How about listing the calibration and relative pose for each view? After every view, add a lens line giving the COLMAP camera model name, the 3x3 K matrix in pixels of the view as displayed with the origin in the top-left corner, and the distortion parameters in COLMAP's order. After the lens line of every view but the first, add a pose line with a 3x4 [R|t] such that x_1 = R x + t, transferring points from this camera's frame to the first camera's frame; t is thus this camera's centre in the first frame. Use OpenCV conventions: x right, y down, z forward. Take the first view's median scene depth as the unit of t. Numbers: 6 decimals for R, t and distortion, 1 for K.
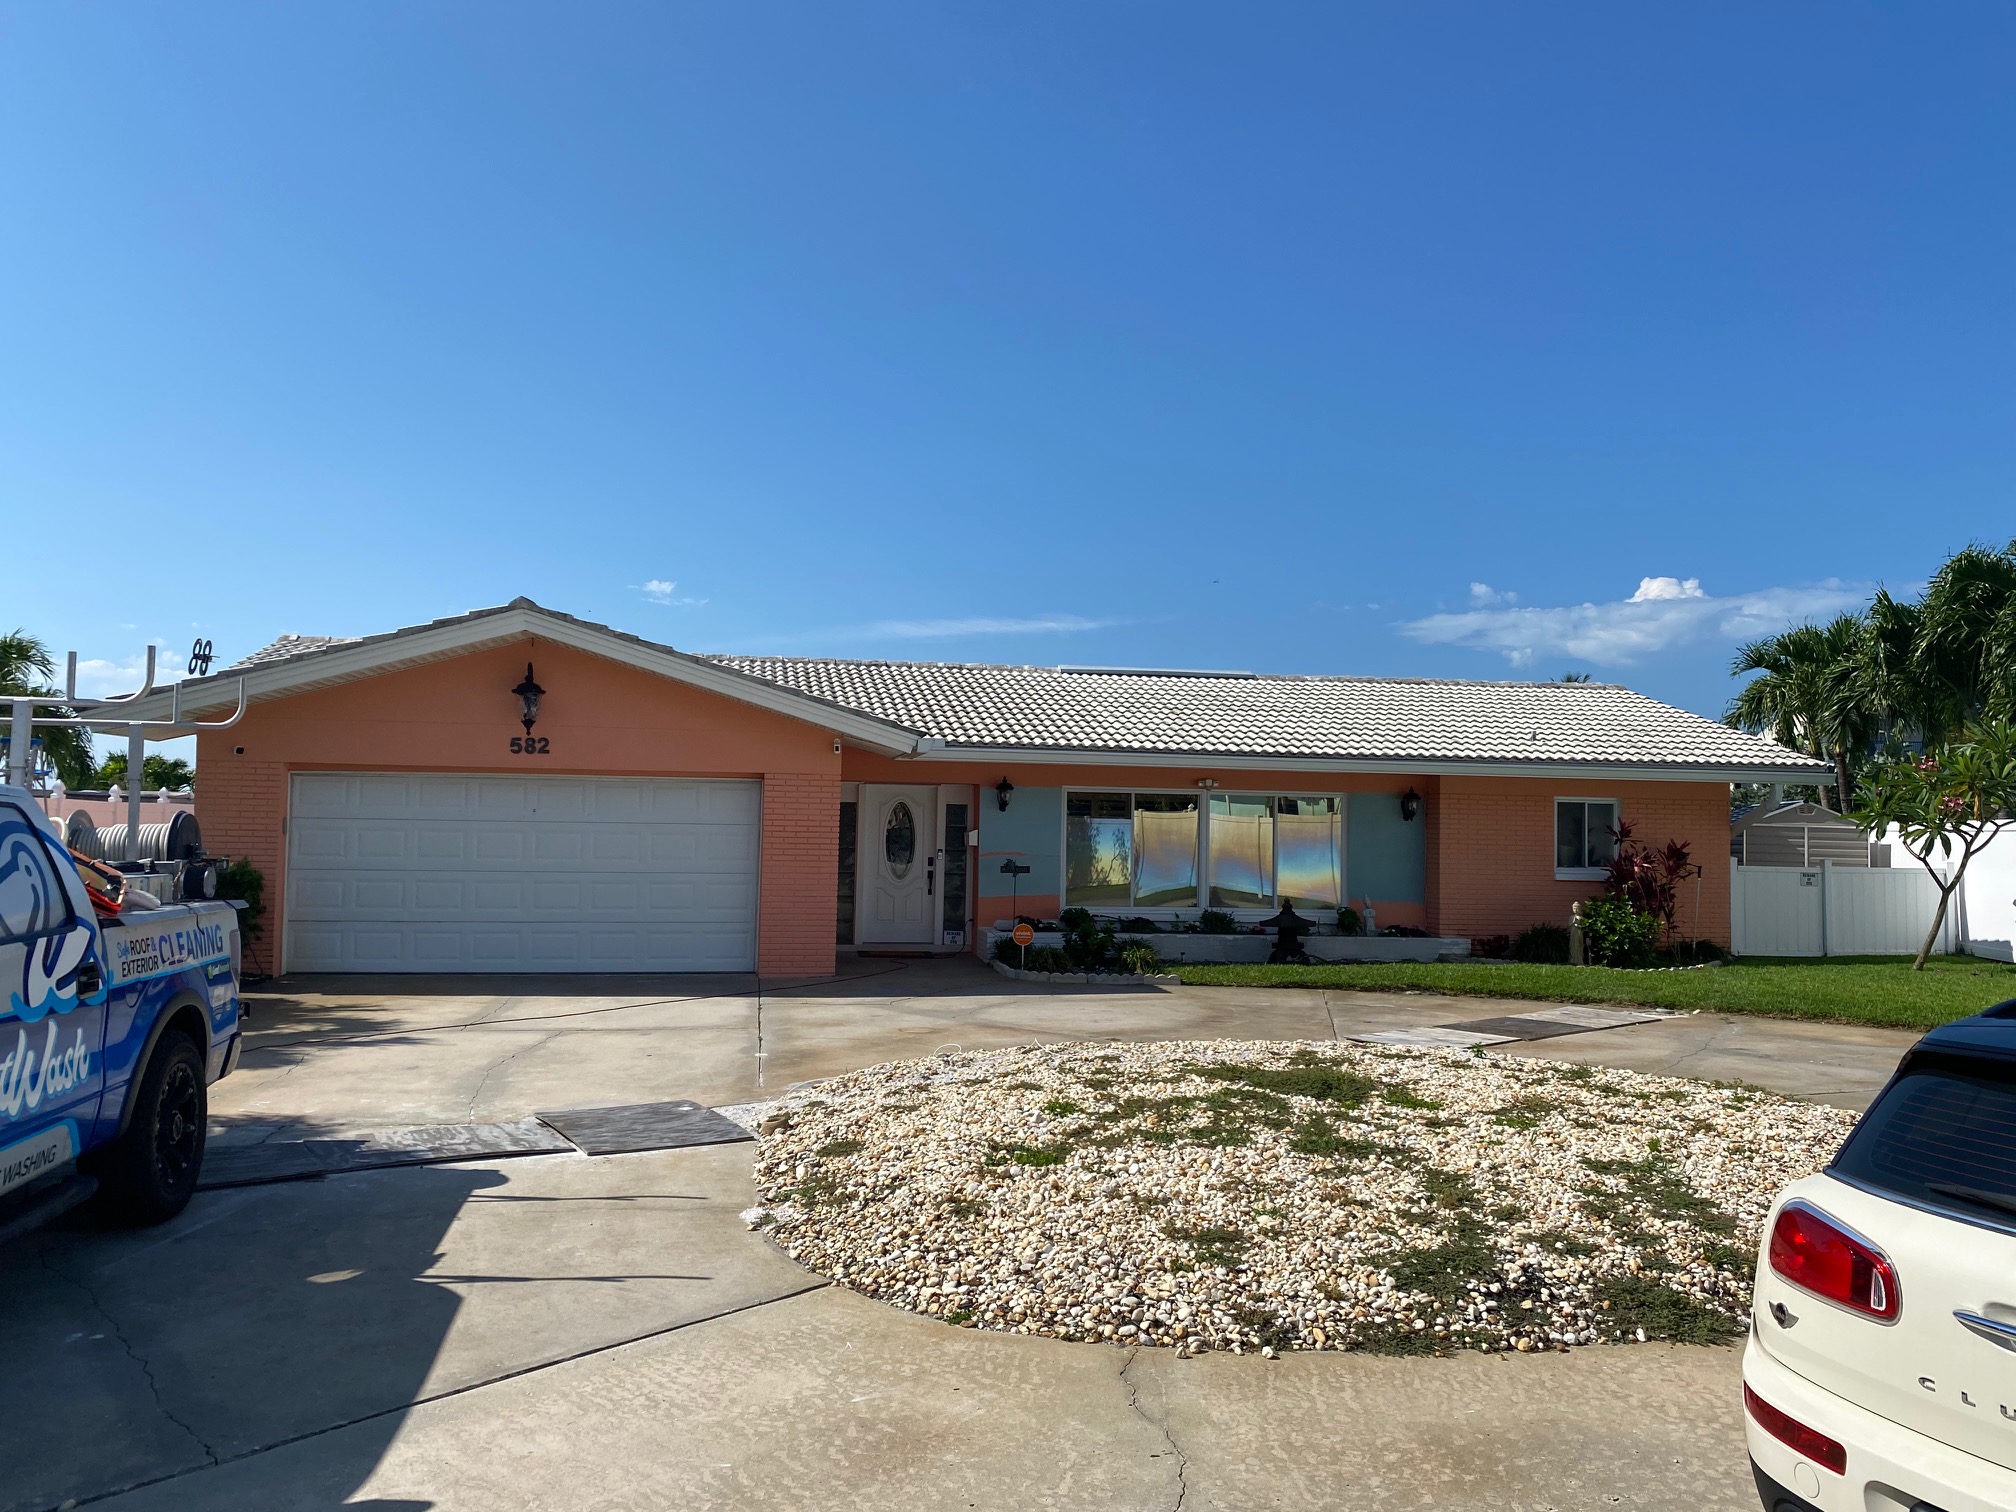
lens RADIAL K [[1487.8, 0, 1008.8], [0, 1487.8, 626.6], [0, 0, 1]] dist [0.047623, -0.065386]
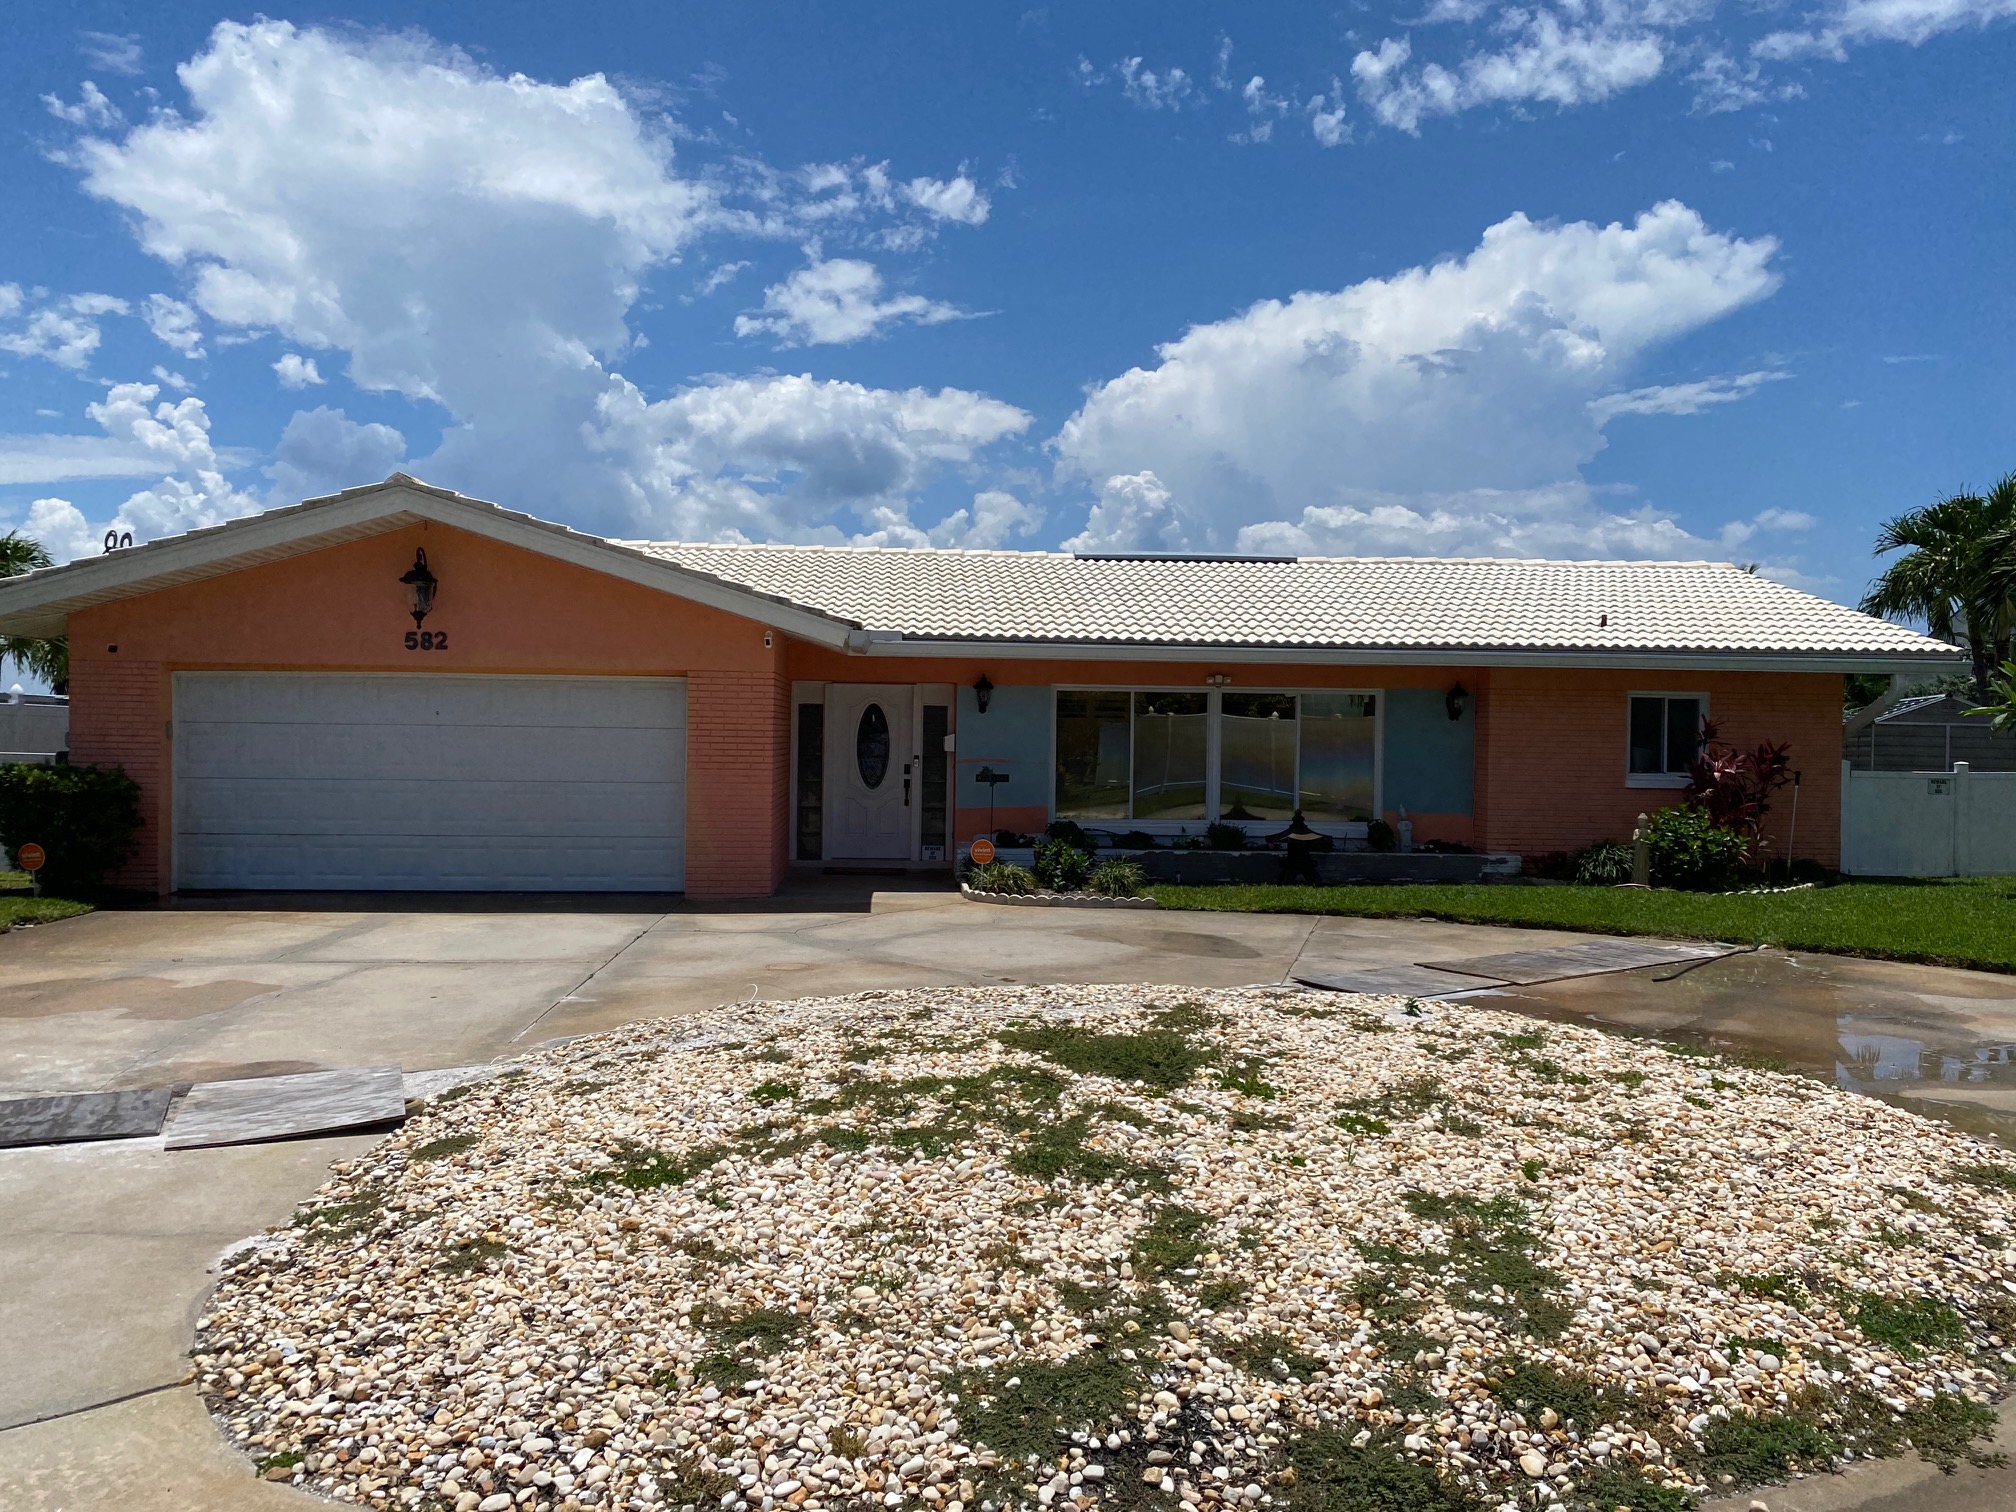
lens RADIAL K [[1523.7, 0, 1013.6], [0, 1523.7, 647.1], [0, 0, 1]] dist [-0.000747, 0.010373]
pose [[0.995825, -0.008830, -0.090856, 0.110114], [0.015843, 0.996924, 0.076757, 0.018724], [0.089899, -0.077876, 0.992902, 0.123803]]
